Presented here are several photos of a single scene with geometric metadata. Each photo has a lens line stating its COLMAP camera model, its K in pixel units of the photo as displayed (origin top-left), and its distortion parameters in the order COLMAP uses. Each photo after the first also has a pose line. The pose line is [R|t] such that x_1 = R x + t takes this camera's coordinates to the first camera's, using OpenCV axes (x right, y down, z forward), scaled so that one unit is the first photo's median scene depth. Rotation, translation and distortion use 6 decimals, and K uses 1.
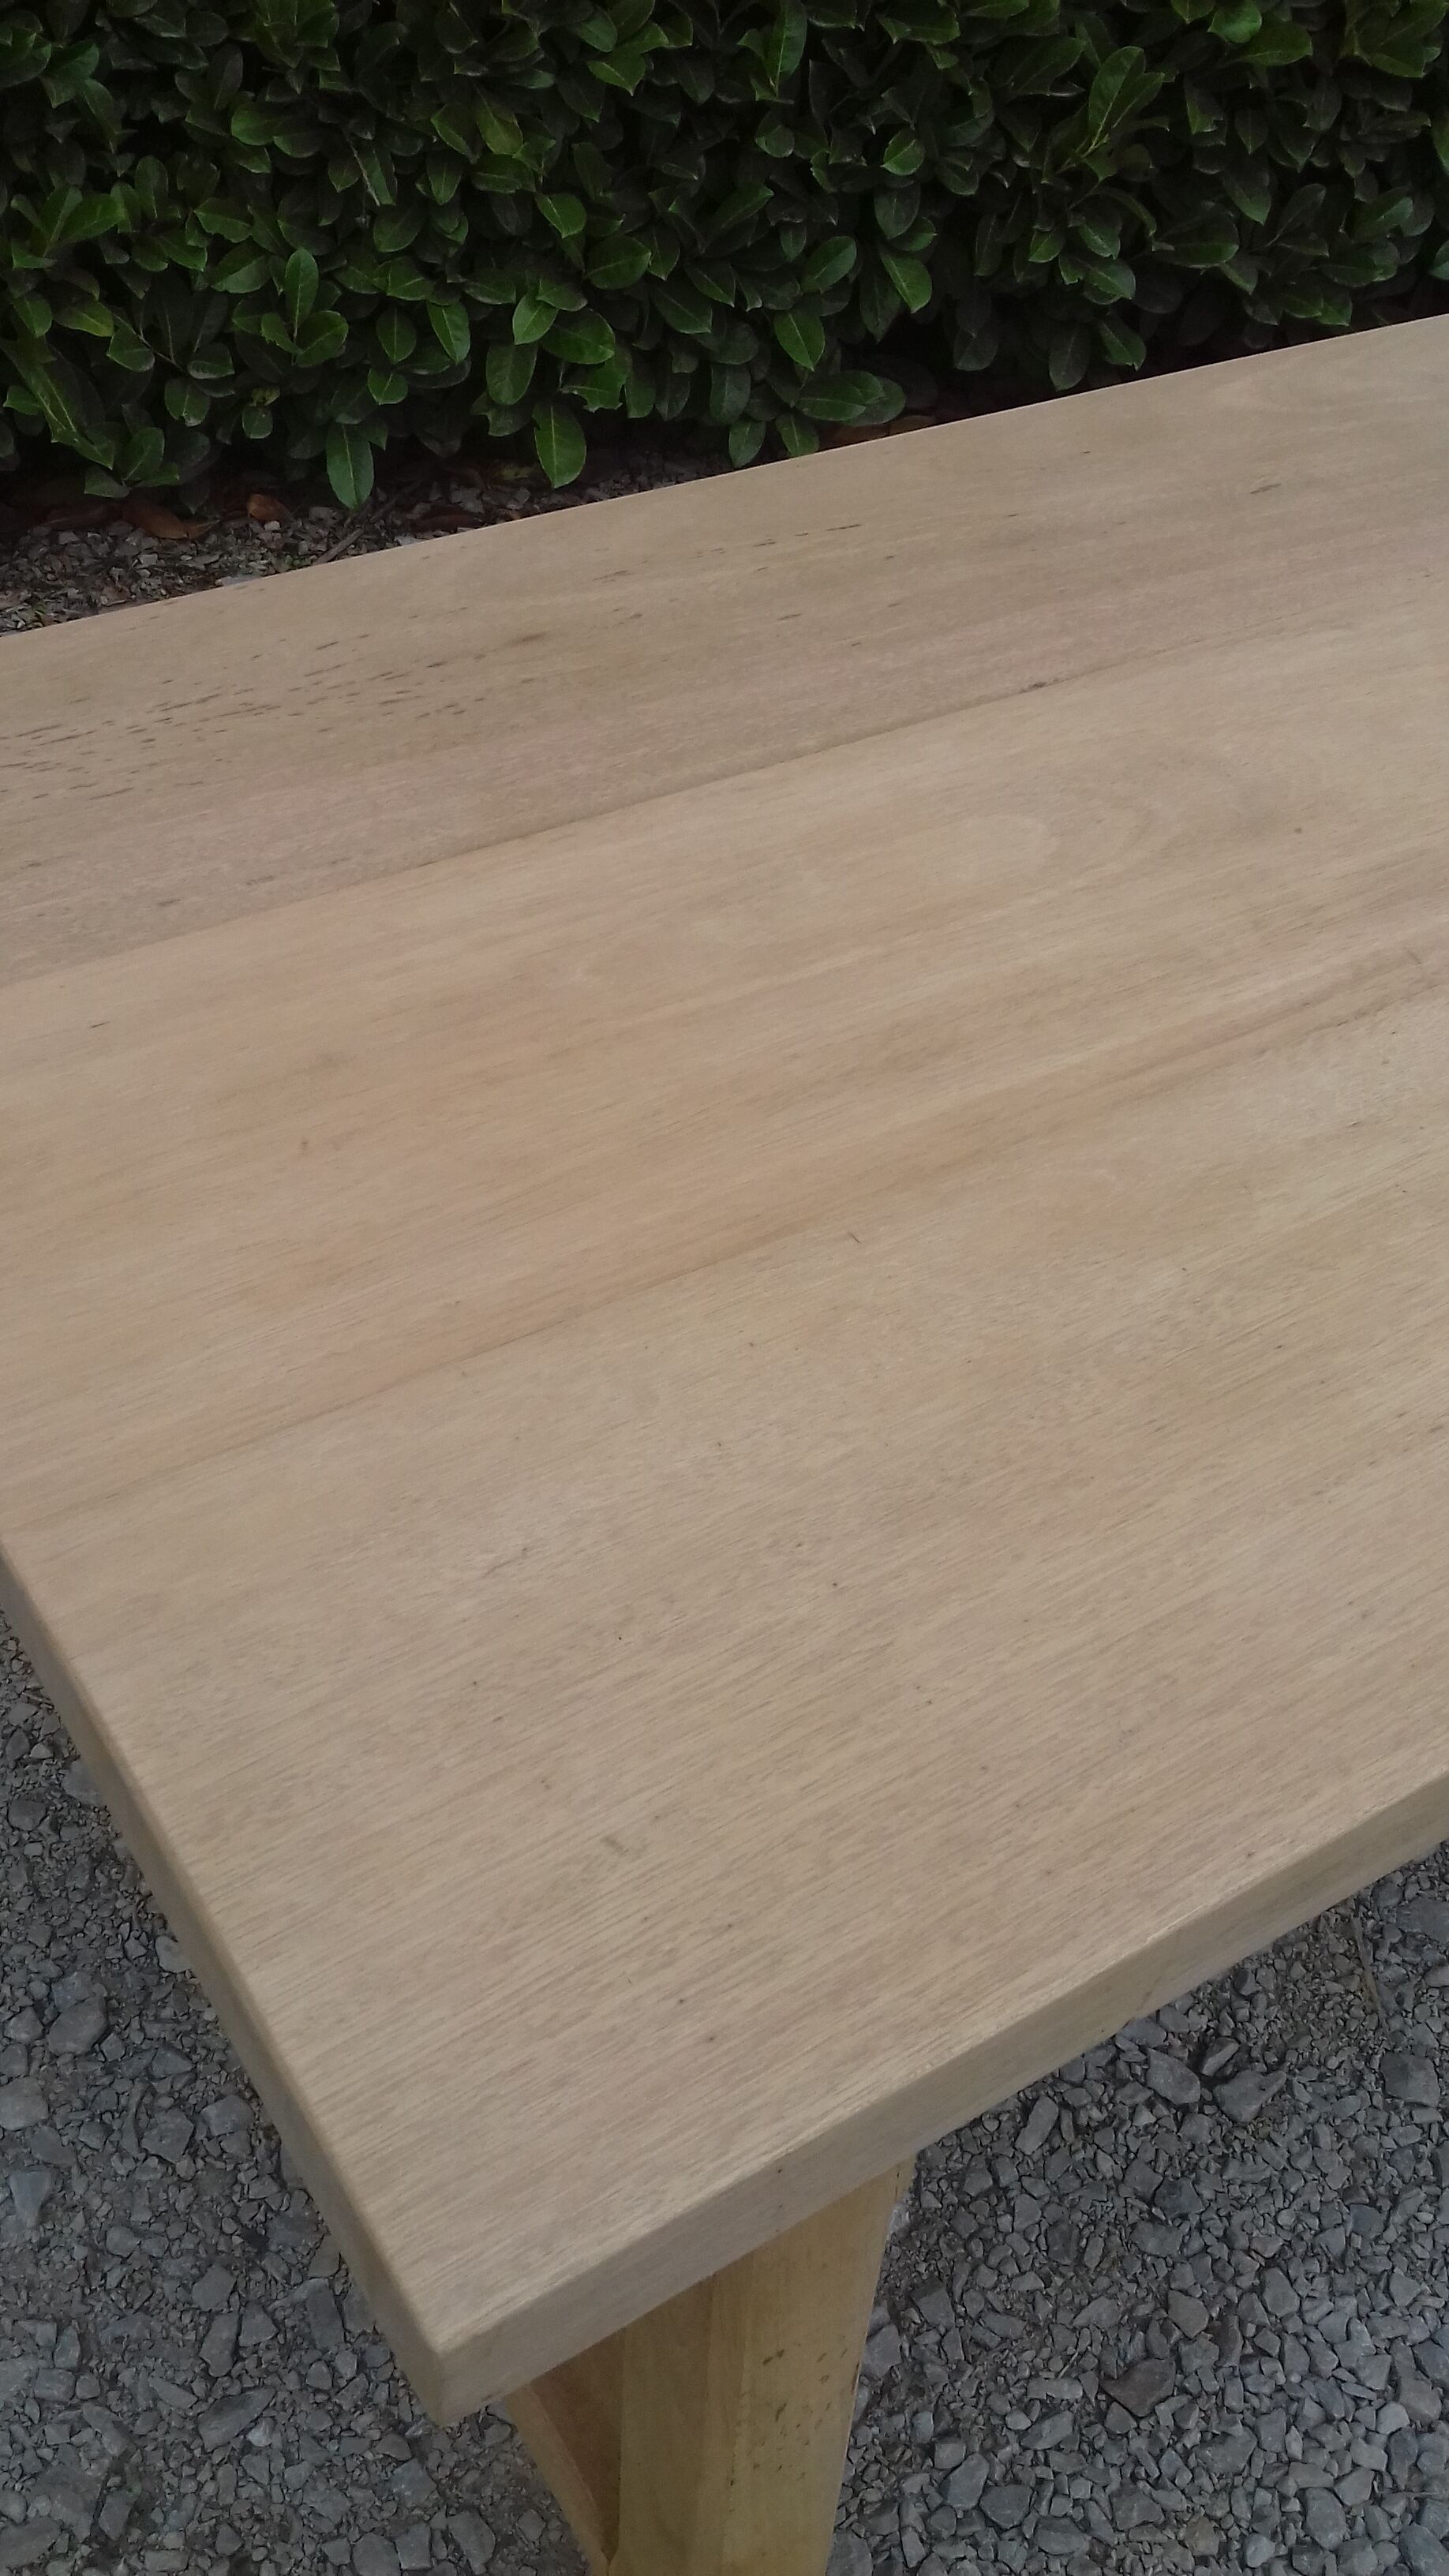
lens RADIAL K [[2380.5, 0, 691.8], [0, 2380.5, 1242.1], [0, 0, 1]] dist [0.084464, -0.191060]
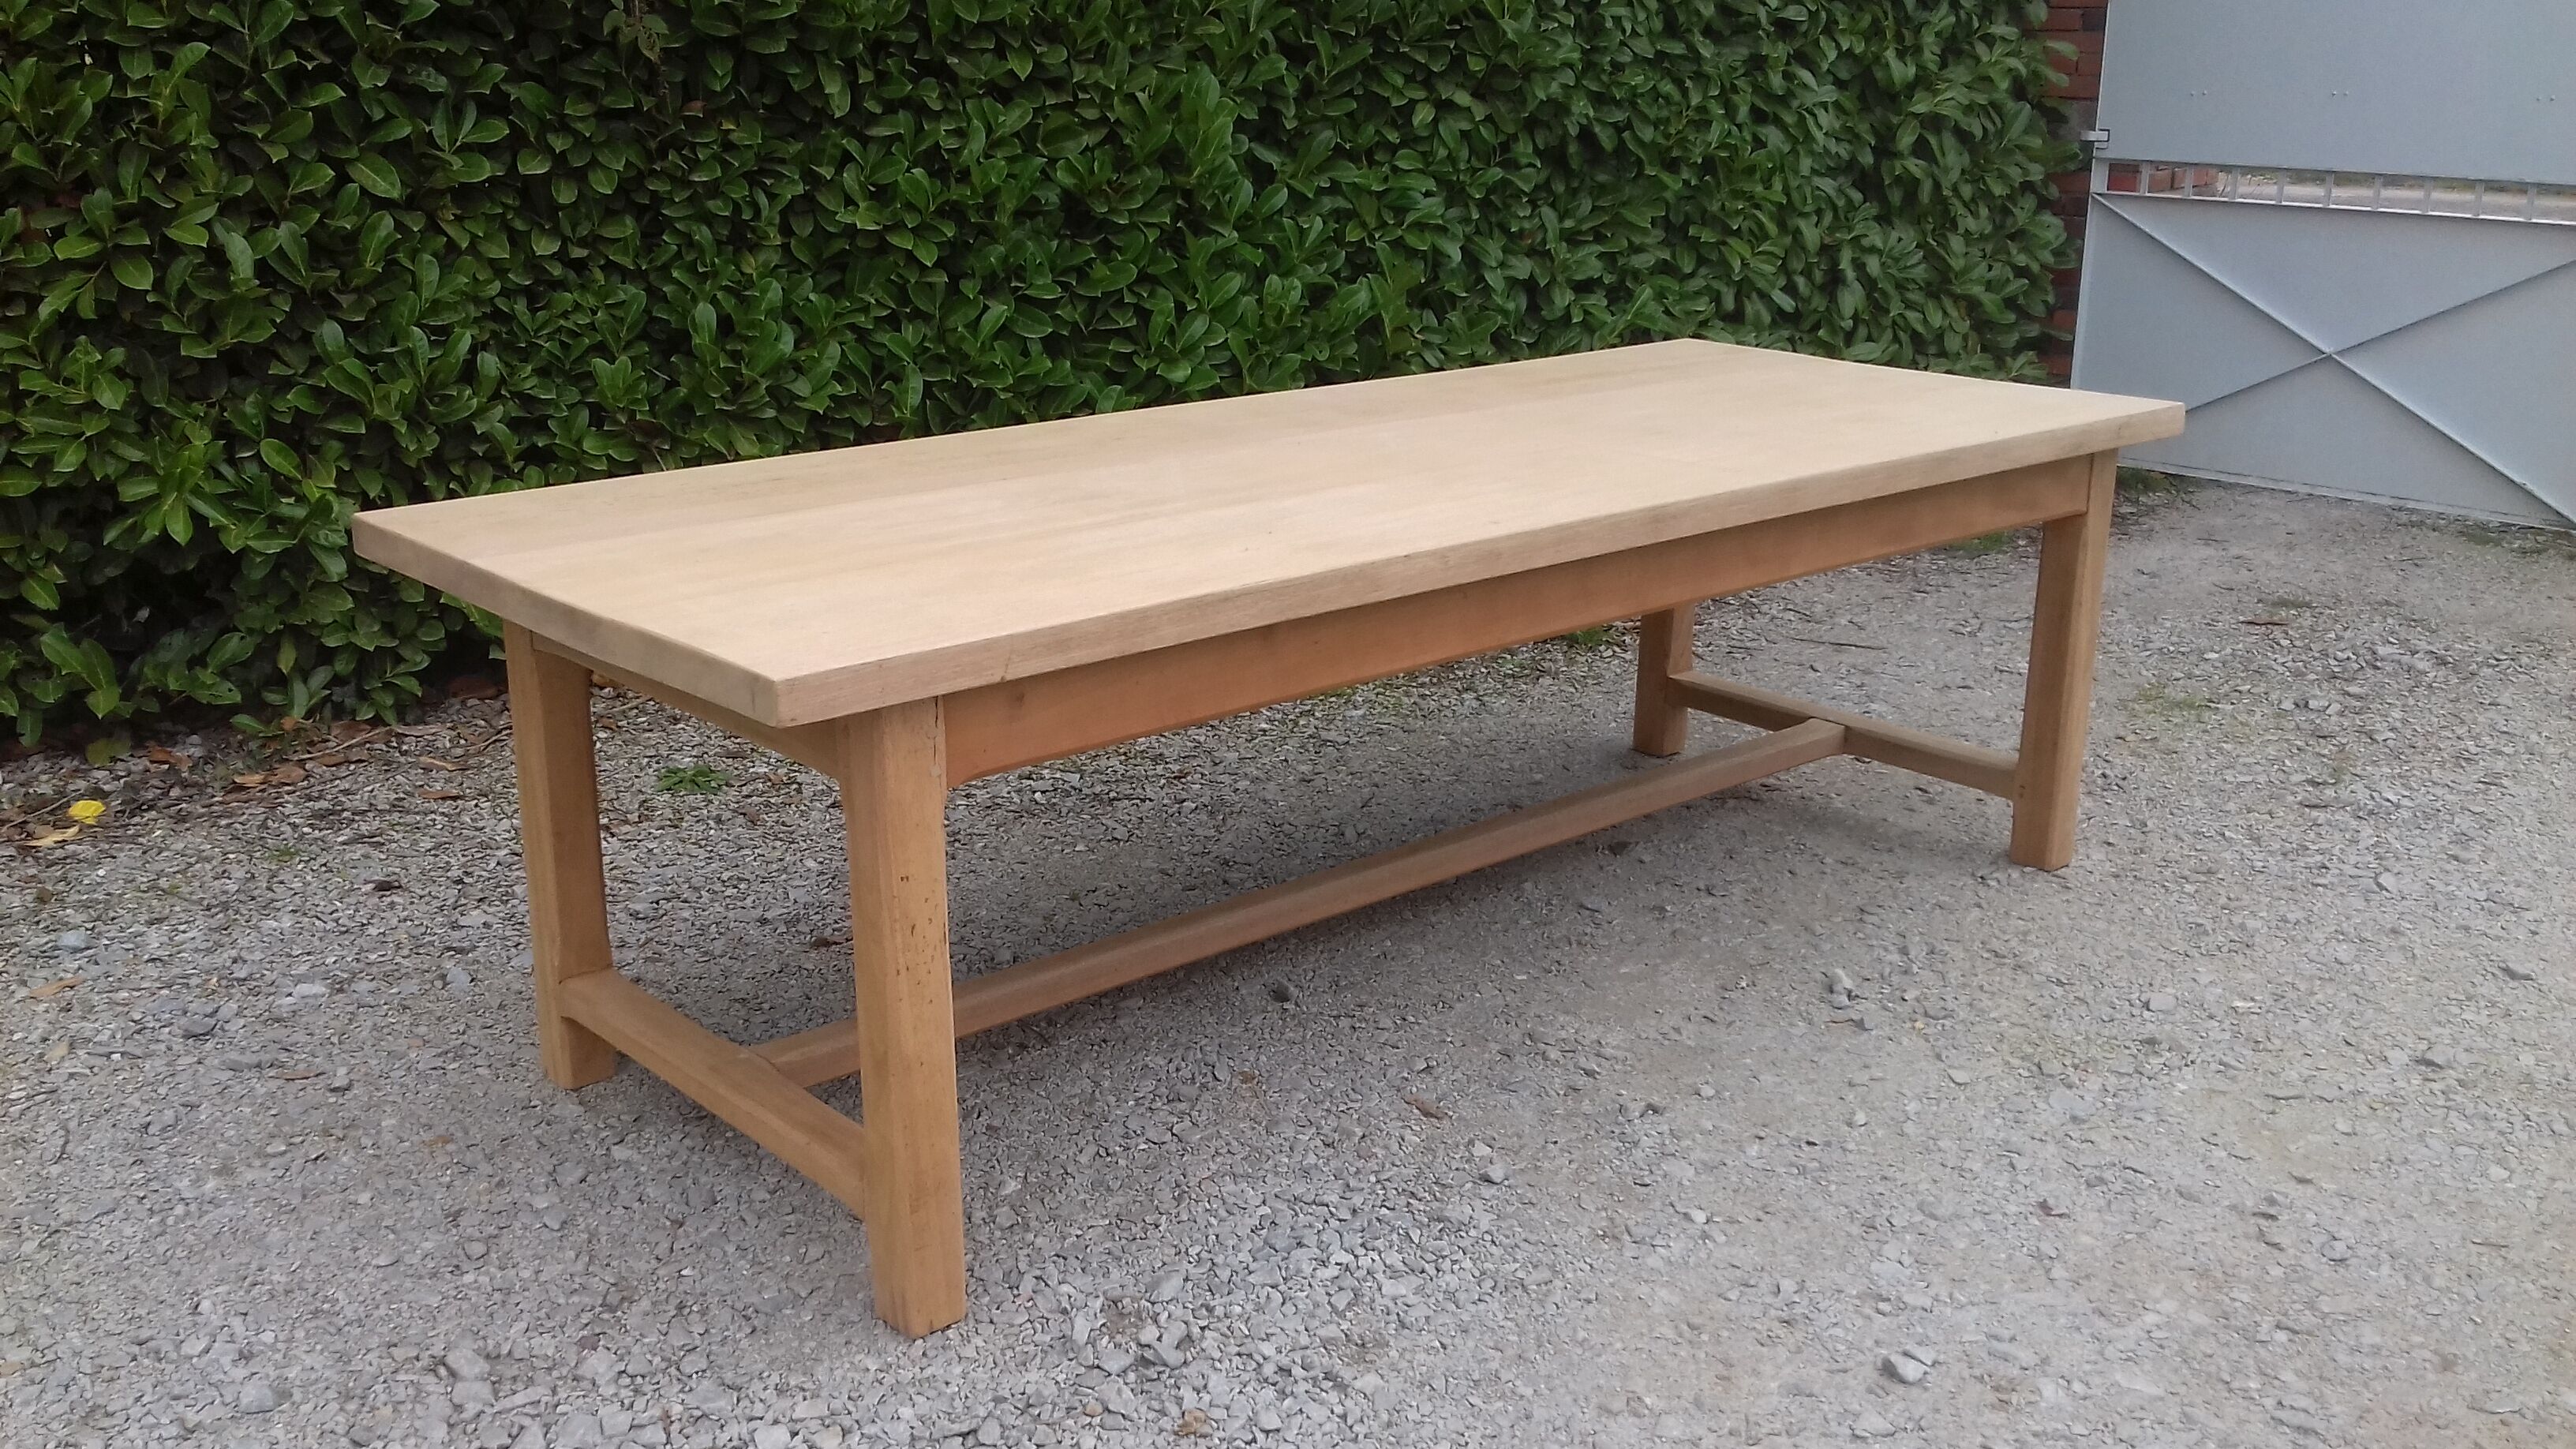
lens RADIAL K [[2368.2, 0, 1252.4], [0, 2368.2, 761.6], [0, 0, 1]] dist [0.093322, -0.204268]
pose [[0.986251, -0.086310, 0.140927, 0.018091], [0.135938, 0.908632, -0.394852, 0.474269], [-0.093971, 0.408580, 0.907872, -0.488434]]
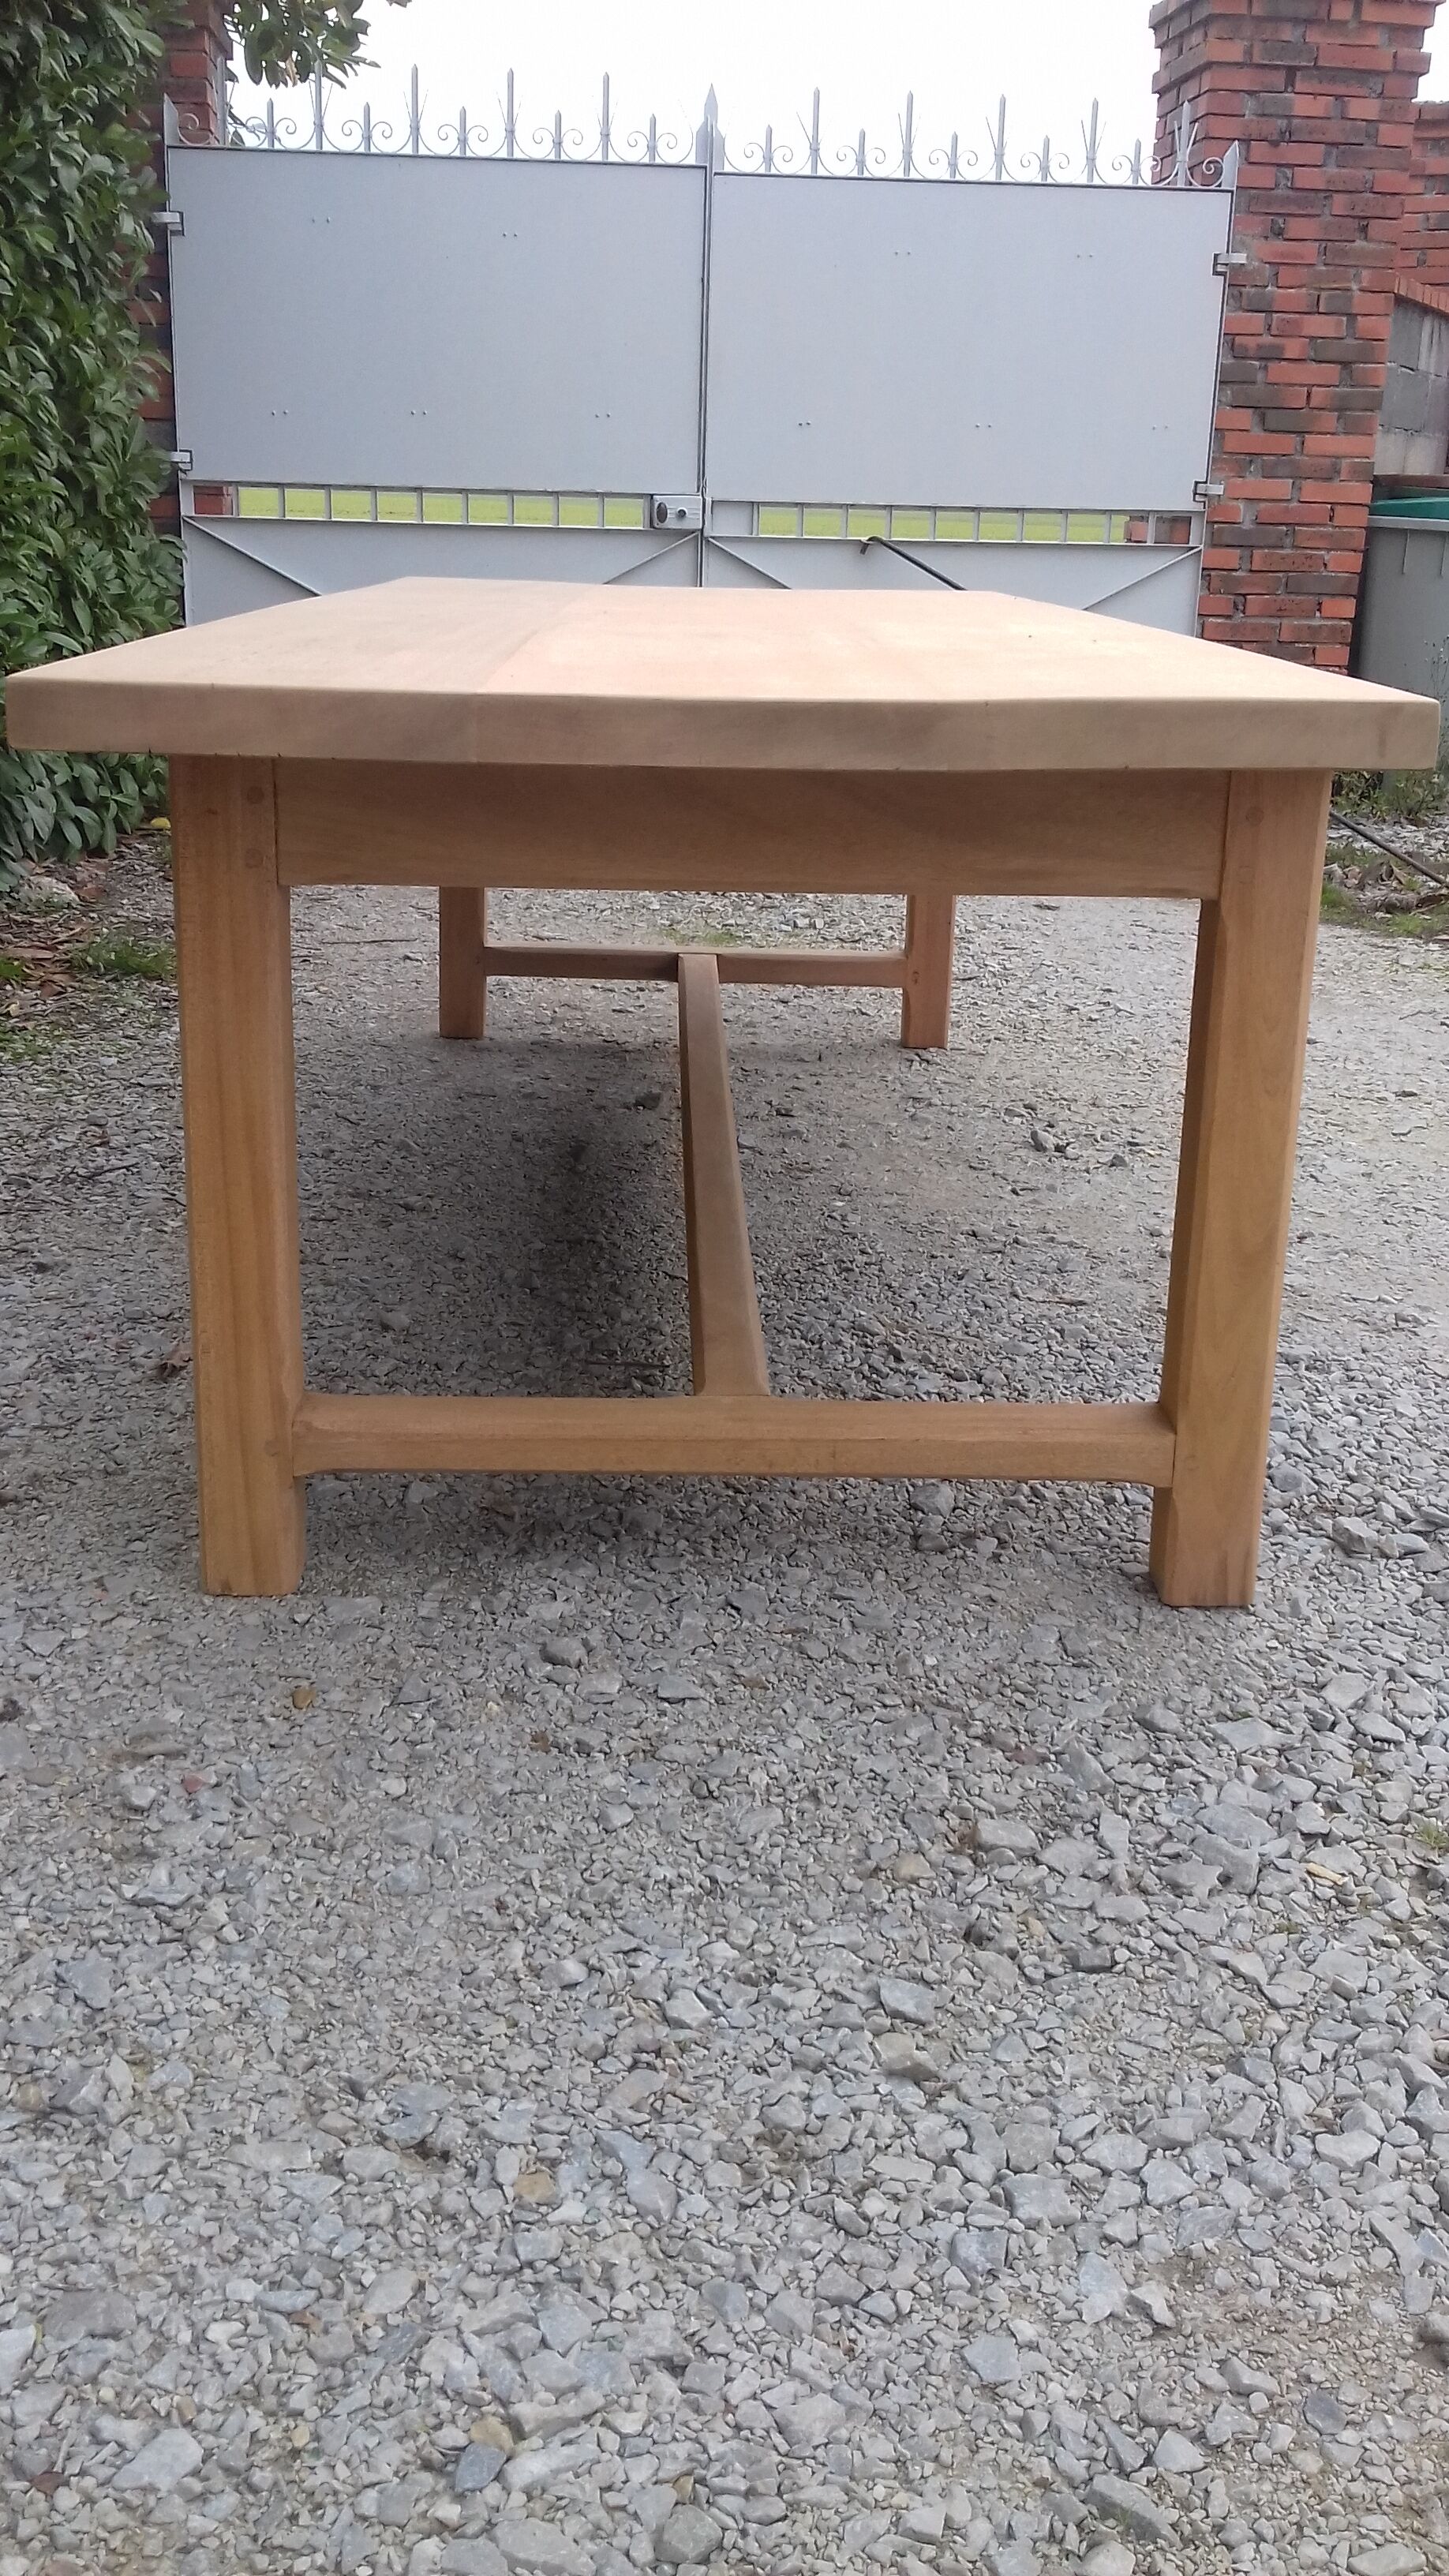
lens RADIAL K [[2355.3, 0, 718.4], [0, 2355.3, 1207.4], [0, 0, 1]] dist [0.094055, -0.214495]
pose [[0.510453, -0.269964, 0.816429, -0.648949], [0.568861, 0.818011, -0.085180, 0.163706], [-0.644852, 0.507915, 0.571128, 0.078152]]
